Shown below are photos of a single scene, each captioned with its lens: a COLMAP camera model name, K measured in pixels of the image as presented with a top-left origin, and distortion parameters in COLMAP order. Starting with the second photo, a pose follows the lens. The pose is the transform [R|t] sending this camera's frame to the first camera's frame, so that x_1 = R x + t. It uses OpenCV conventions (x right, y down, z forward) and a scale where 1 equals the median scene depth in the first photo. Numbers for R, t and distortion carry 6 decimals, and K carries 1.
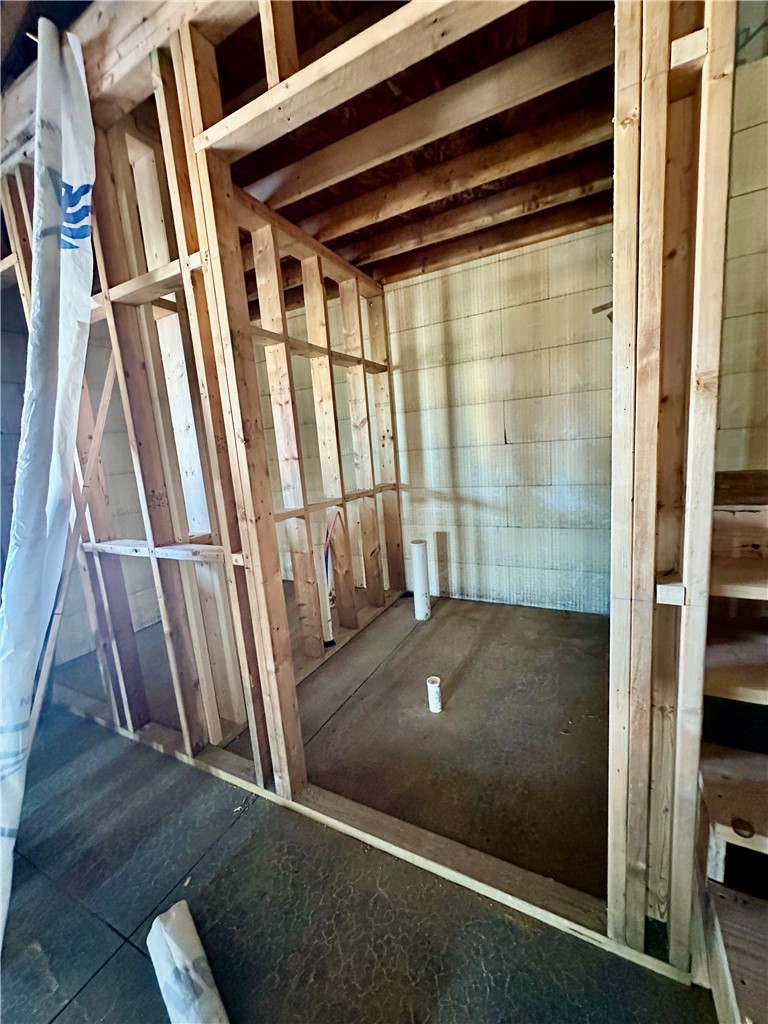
lens RADIAL K [[406.4, 0, 384.0], [0, 406.4, 512.0], [0, 0, 1]] dist [-0.002796, -0.000279]
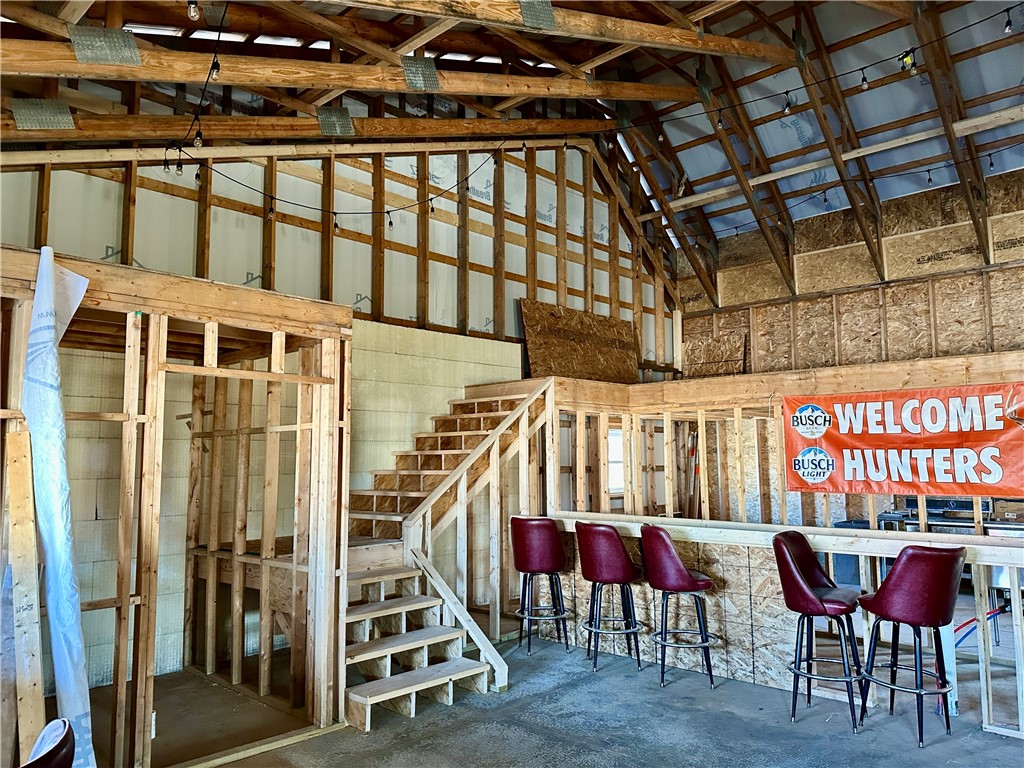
lens RADIAL K [[743.0, 0, 512.0], [0, 743.0, 384.0], [0, 0, 1]] dist [0.090996, -0.115316]
pose [[0.282448, 0.173767, 0.943413, -3.852425], [0.140392, 0.965380, -0.219845, 0.213783], [-0.948954, 0.194543, 0.248274, -1.659290]]
